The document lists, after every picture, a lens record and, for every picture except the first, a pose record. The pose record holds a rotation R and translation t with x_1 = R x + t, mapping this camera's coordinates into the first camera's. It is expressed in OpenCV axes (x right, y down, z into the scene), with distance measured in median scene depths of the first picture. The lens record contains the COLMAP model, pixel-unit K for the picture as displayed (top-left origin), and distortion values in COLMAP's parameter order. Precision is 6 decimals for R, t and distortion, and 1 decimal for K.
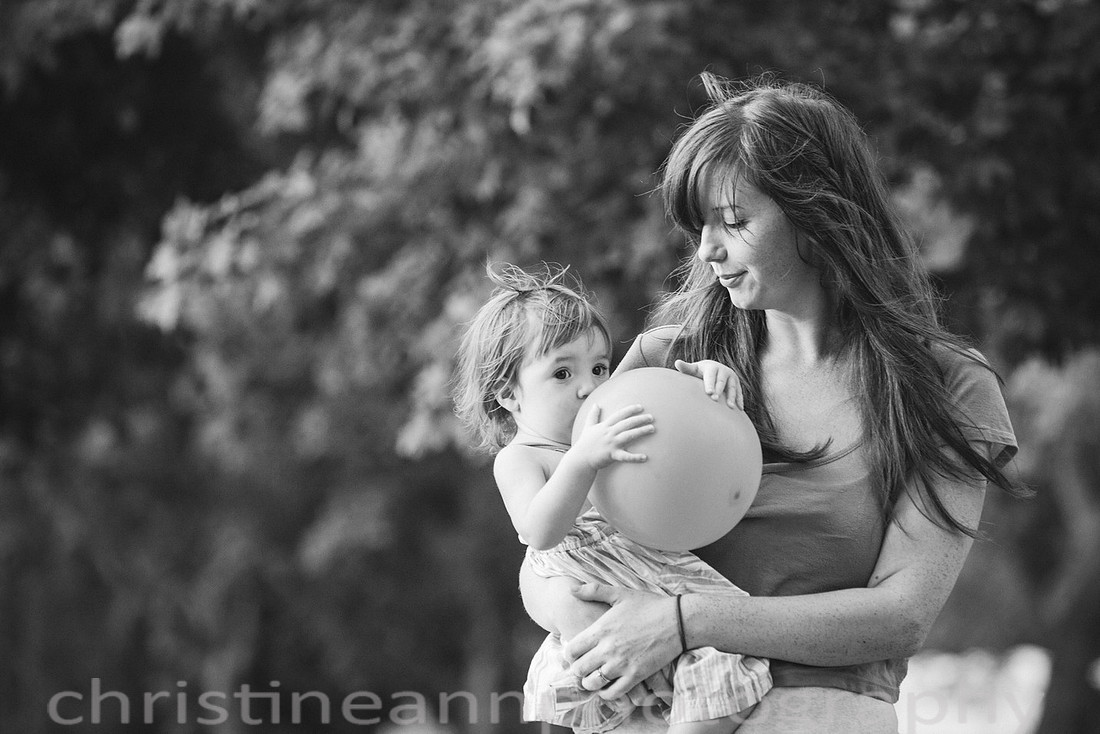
lens RADIAL K [[6319.2, 0, 550.0], [0, 6319.2, 367.0], [0, 0, 1]] dist [-0.582477, -10.318687]
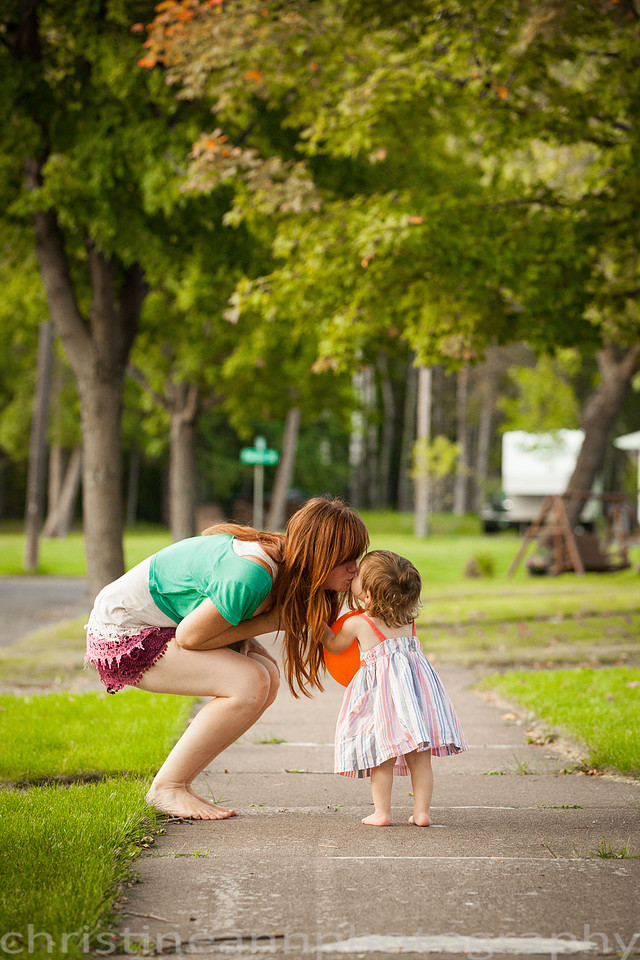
lens RADIAL K [[3459.0, 0, 320.0], [0, 3459.0, 480.0], [0, 0, 1]] dist [0.410957, -3.302313]
pose [[0.997084, 0.076300, 0.001376, -0.019730], [-0.076224, 0.994901, 0.066050, -0.041210], [0.003670, -0.065962, 0.997815, -0.544833]]
